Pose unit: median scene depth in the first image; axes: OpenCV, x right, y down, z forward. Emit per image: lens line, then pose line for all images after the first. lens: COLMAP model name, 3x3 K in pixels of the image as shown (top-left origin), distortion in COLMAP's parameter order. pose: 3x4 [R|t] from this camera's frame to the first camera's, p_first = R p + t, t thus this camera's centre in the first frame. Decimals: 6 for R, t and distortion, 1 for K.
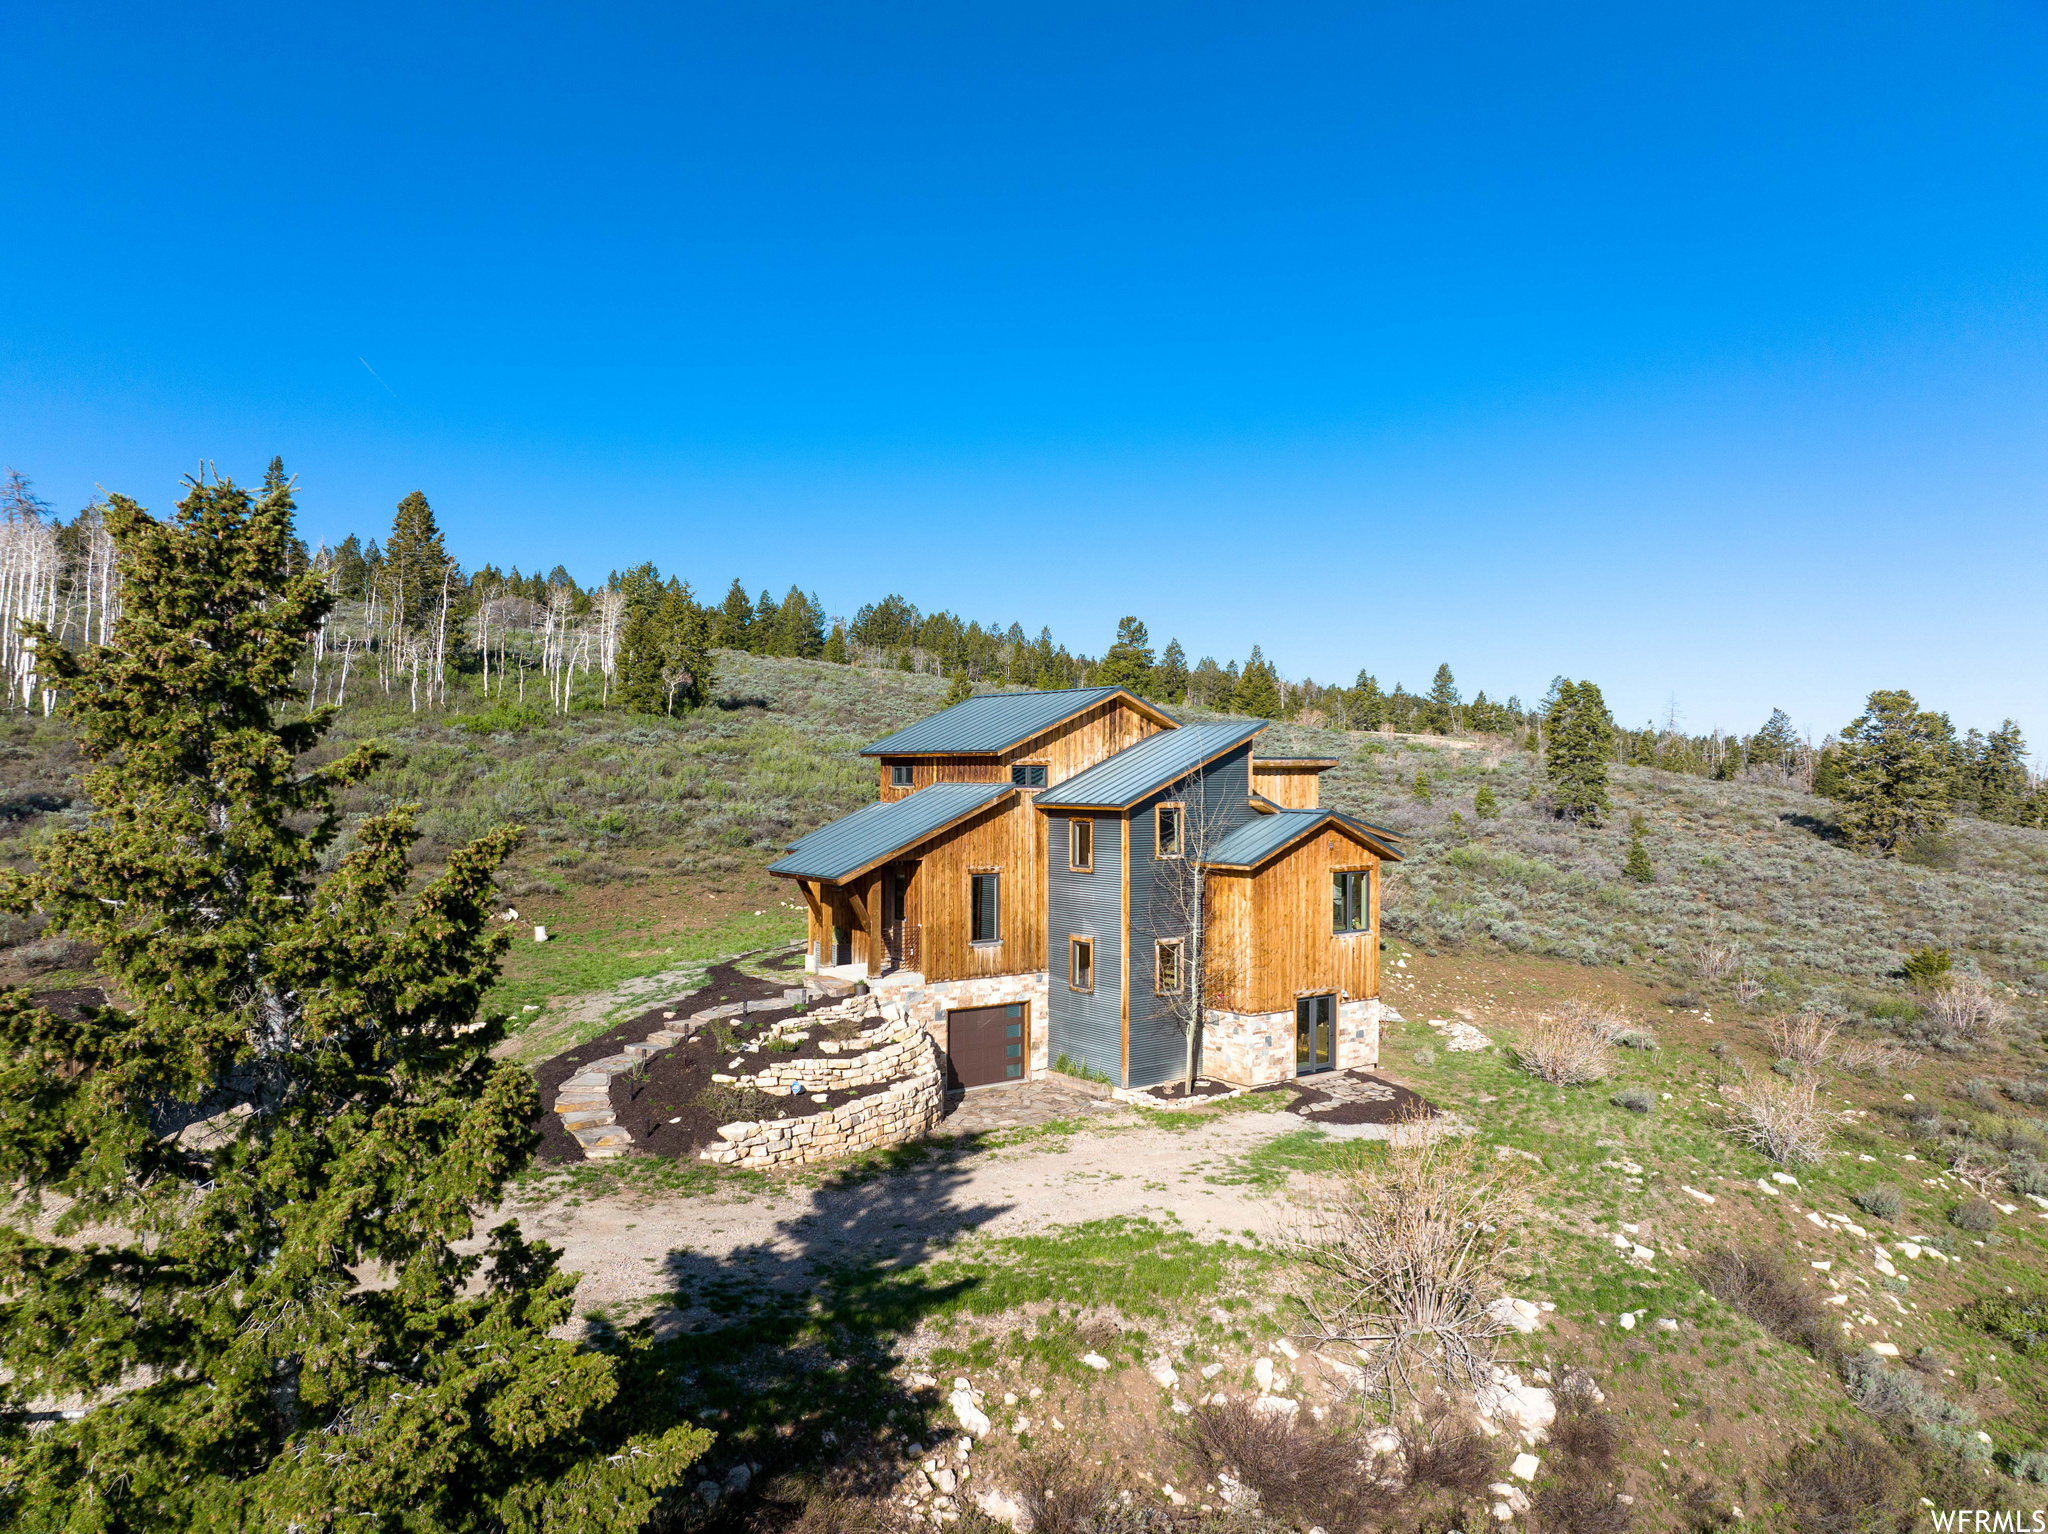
lens RADIAL K [[1443.4, 0, 1024.0], [0, 1443.4, 767.0], [0, 0, 1]] dist [-0.023639, -0.031250]
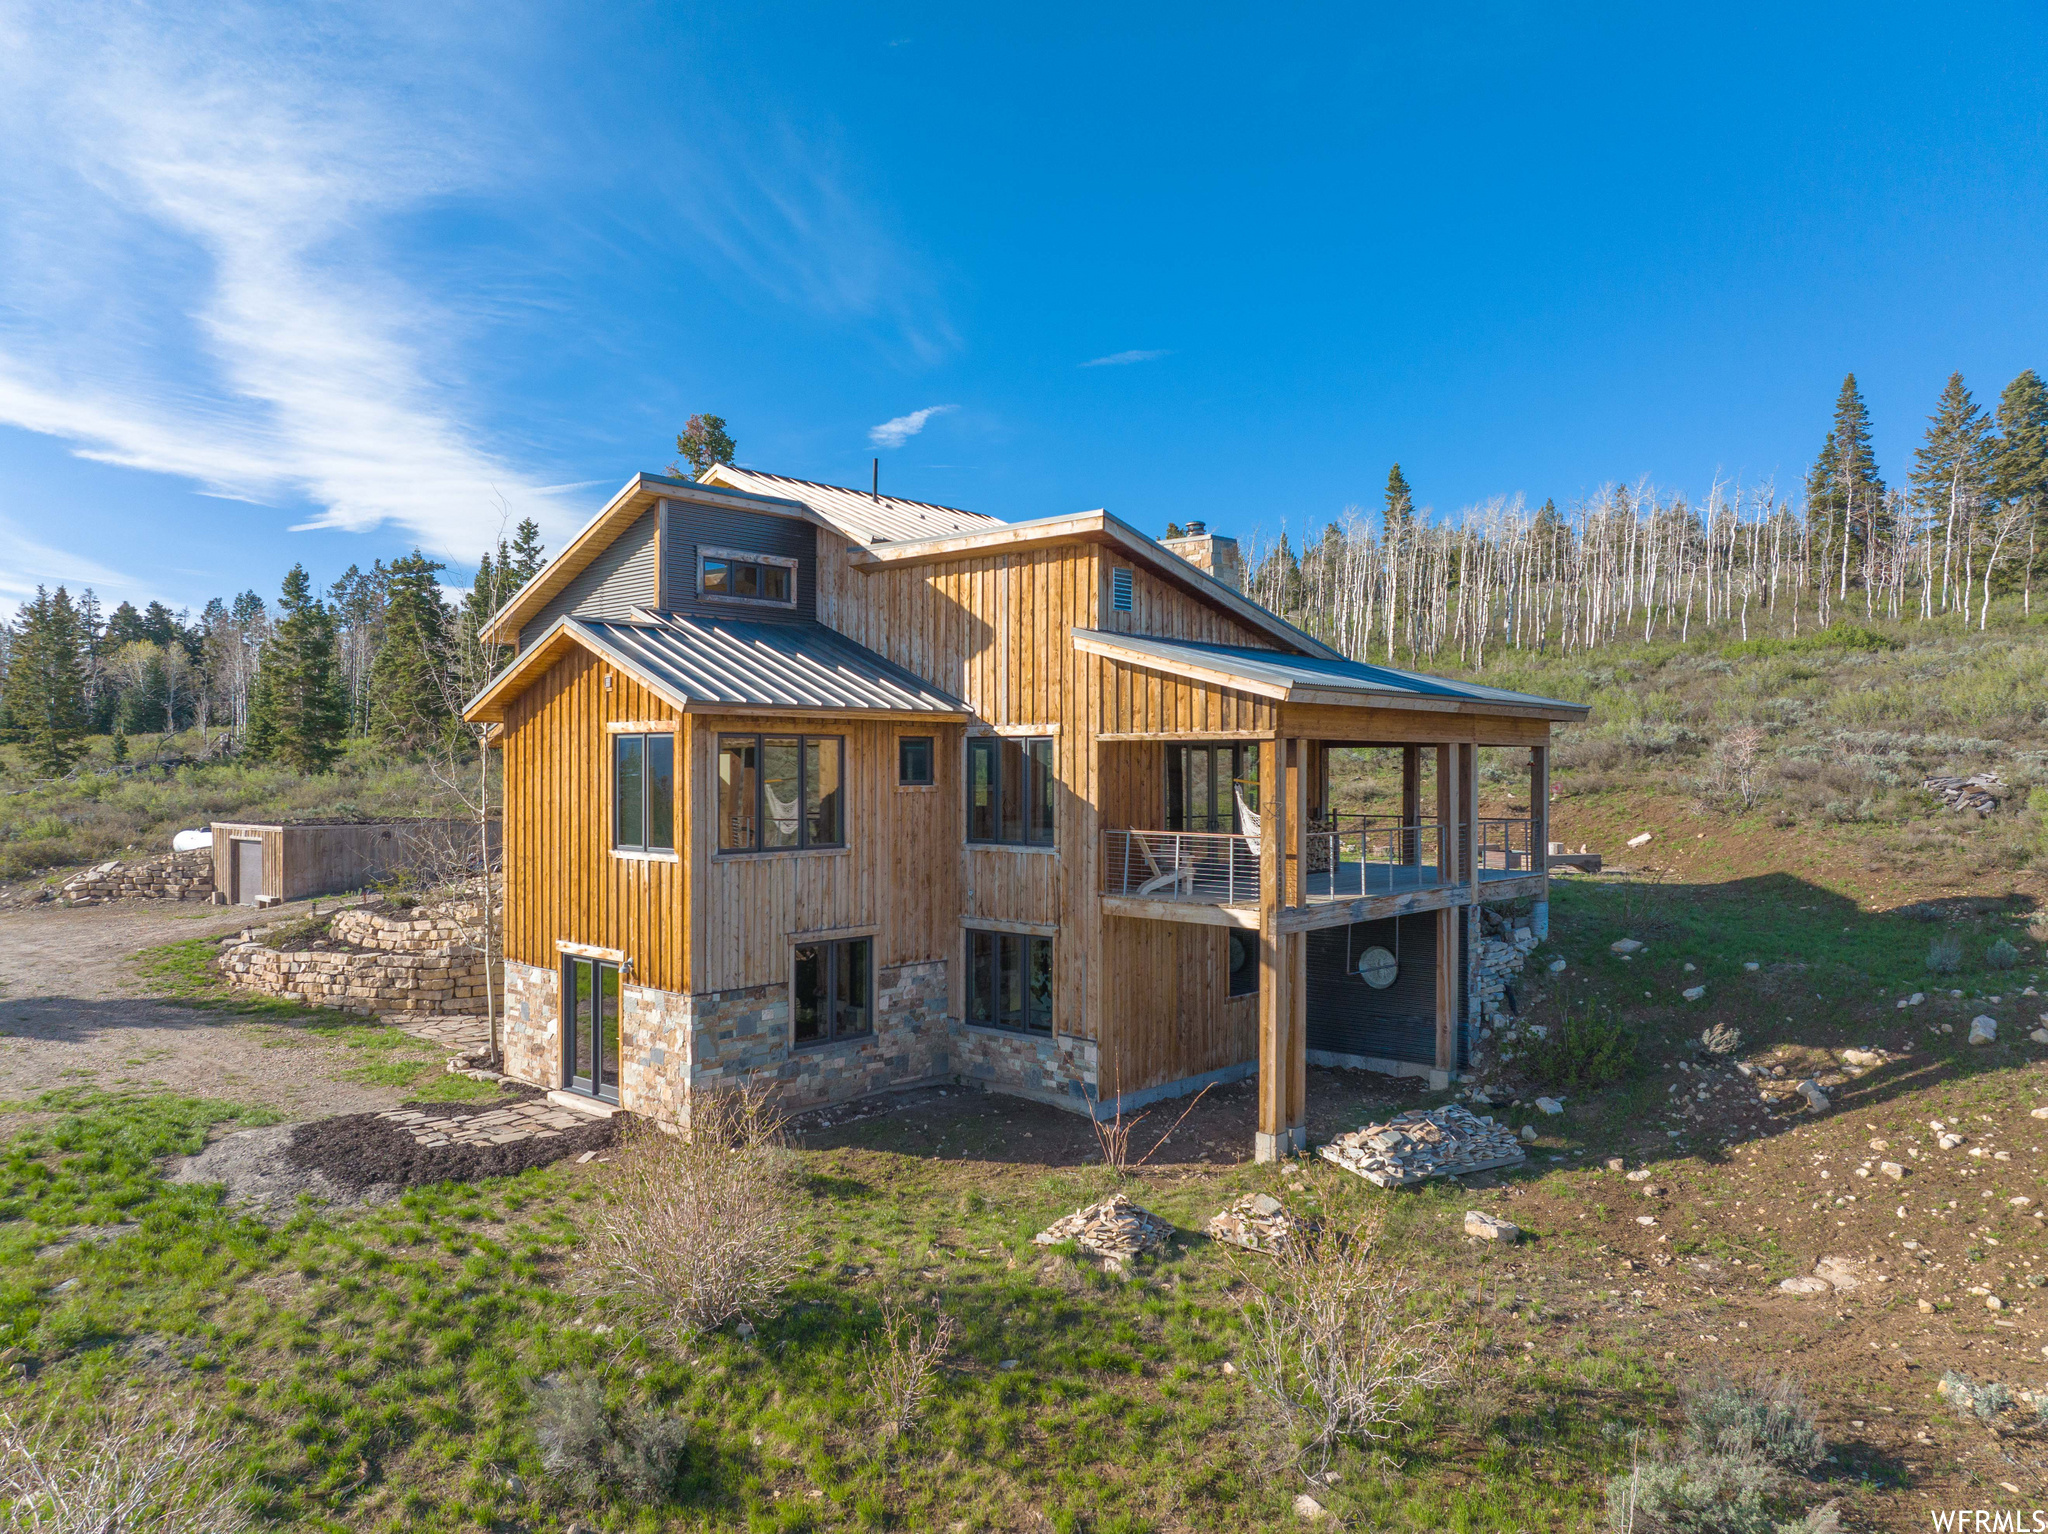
lens RADIAL K [[1443.4, 0, 1024.0], [0, 1443.4, 767.0], [0, 0, 1]] dist [-0.023639, -0.031250]
pose [[0.193453, -0.002309, -0.981107, 0.779041], [0.000761, 0.999997, -0.002204, 0.088337], [0.981109, -0.000320, 0.193454, 1.063415]]
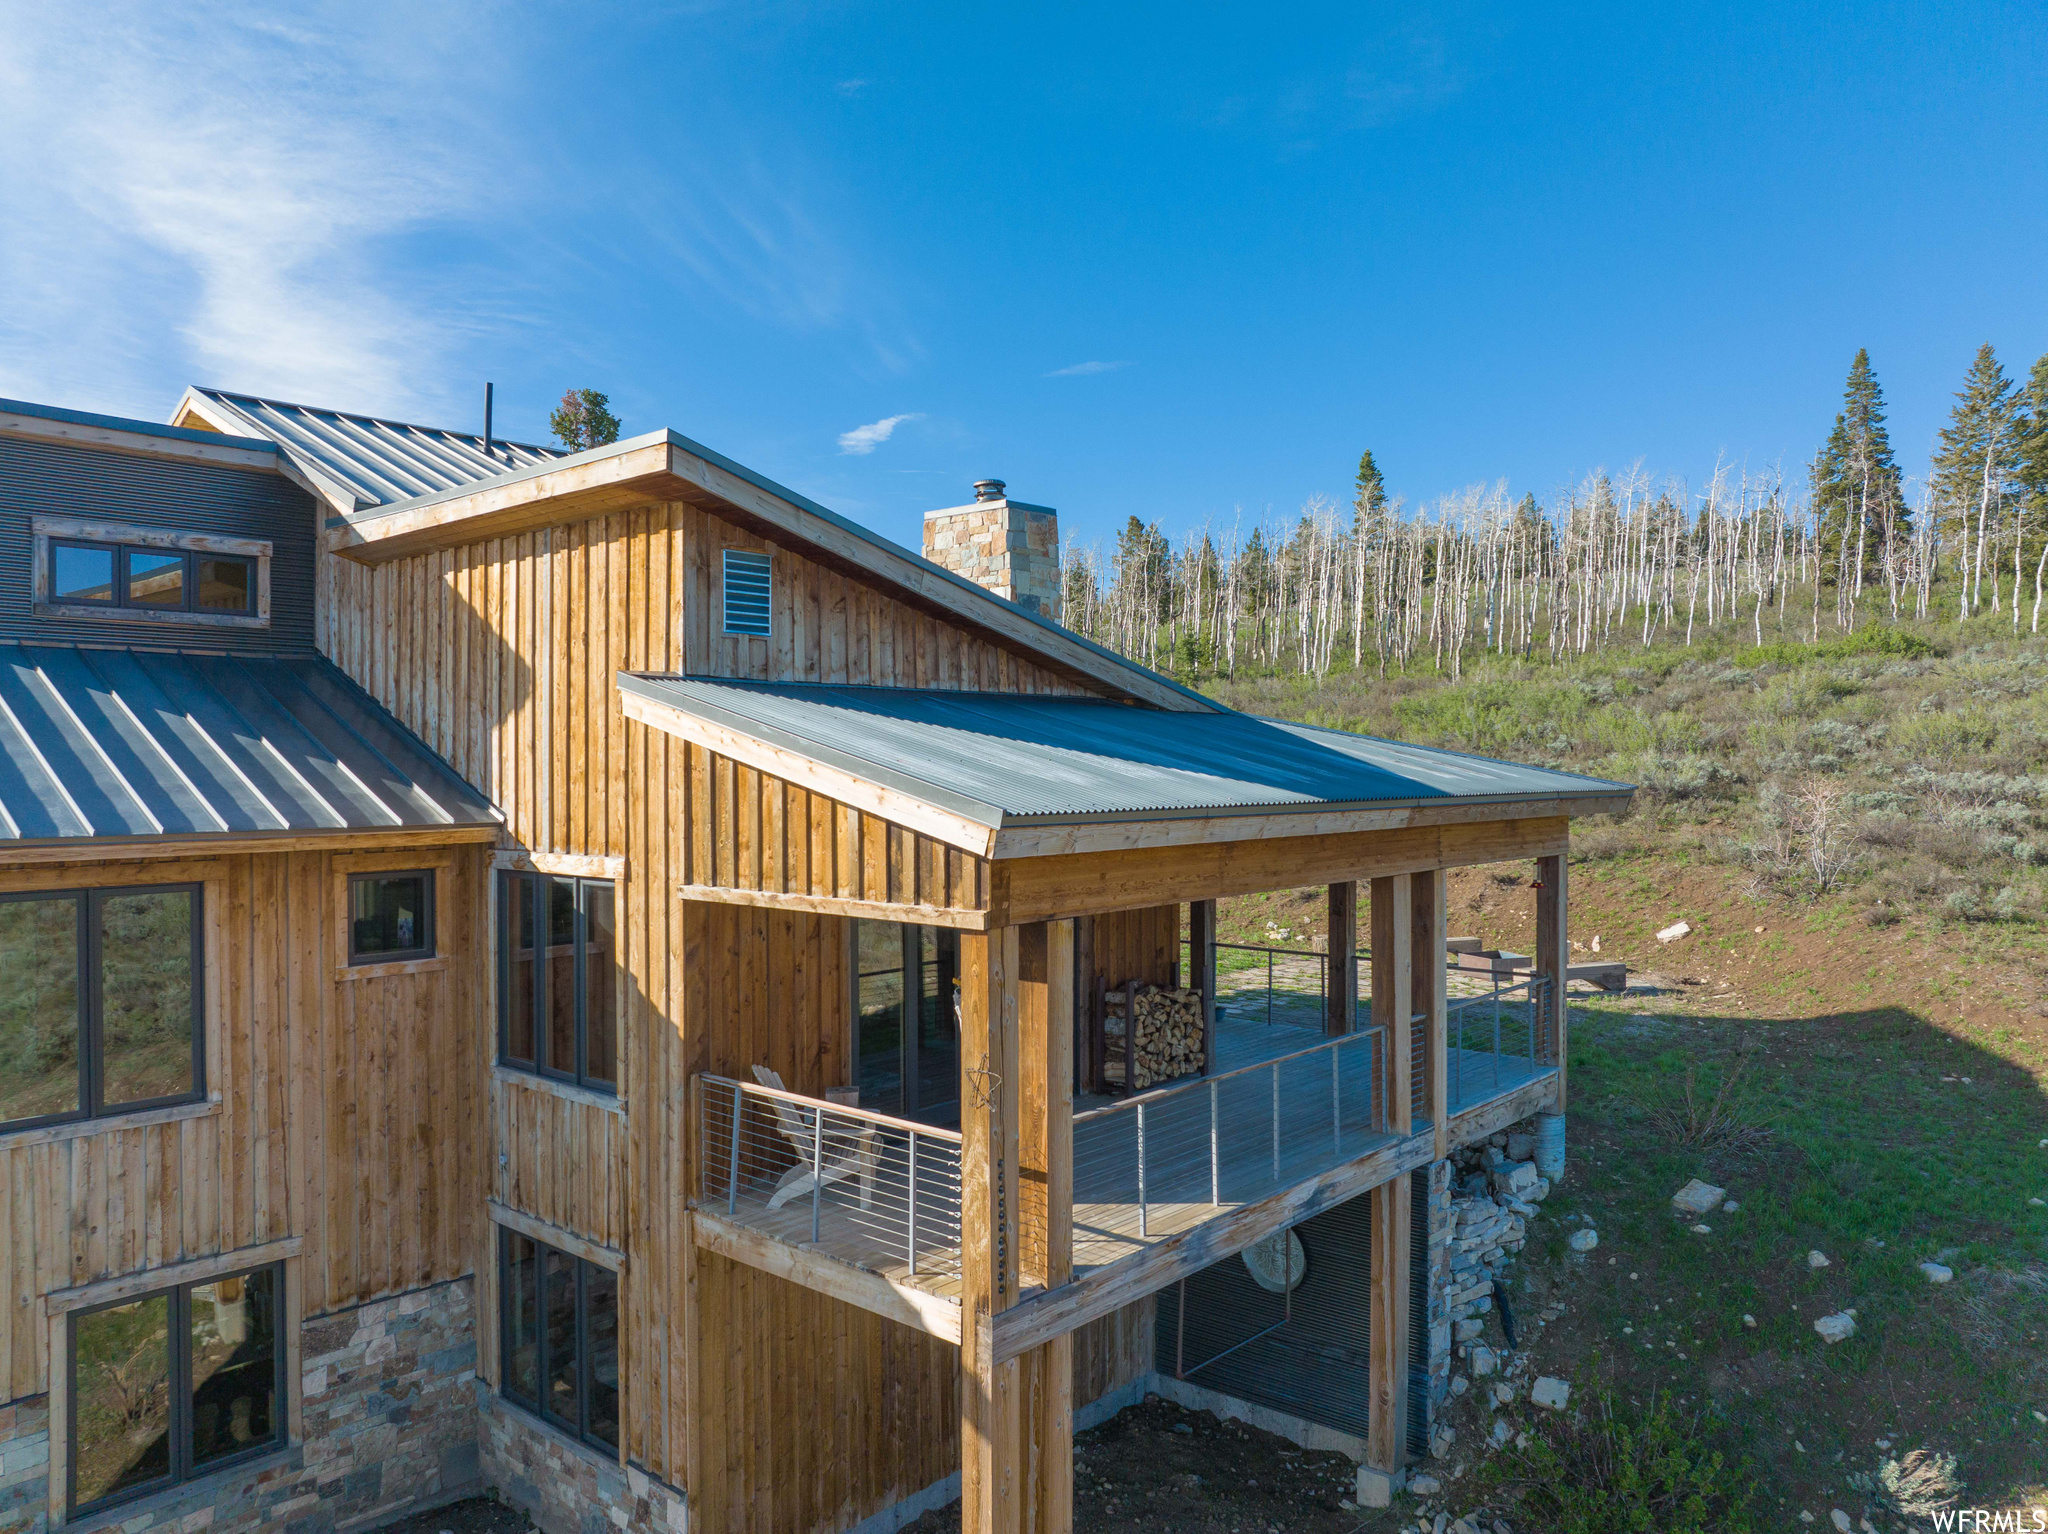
lens RADIAL K [[1445.7, 0, 1024.0], [0, 1445.7, 767.0], [0, 0, 1]] dist [-0.040754, -0.000621]
pose [[0.206324, -0.000493, -0.978484, 0.525800], [0.003590, 0.999994, 0.000253, 0.052372], [0.978477, -0.003565, 0.206324, 1.204674]]
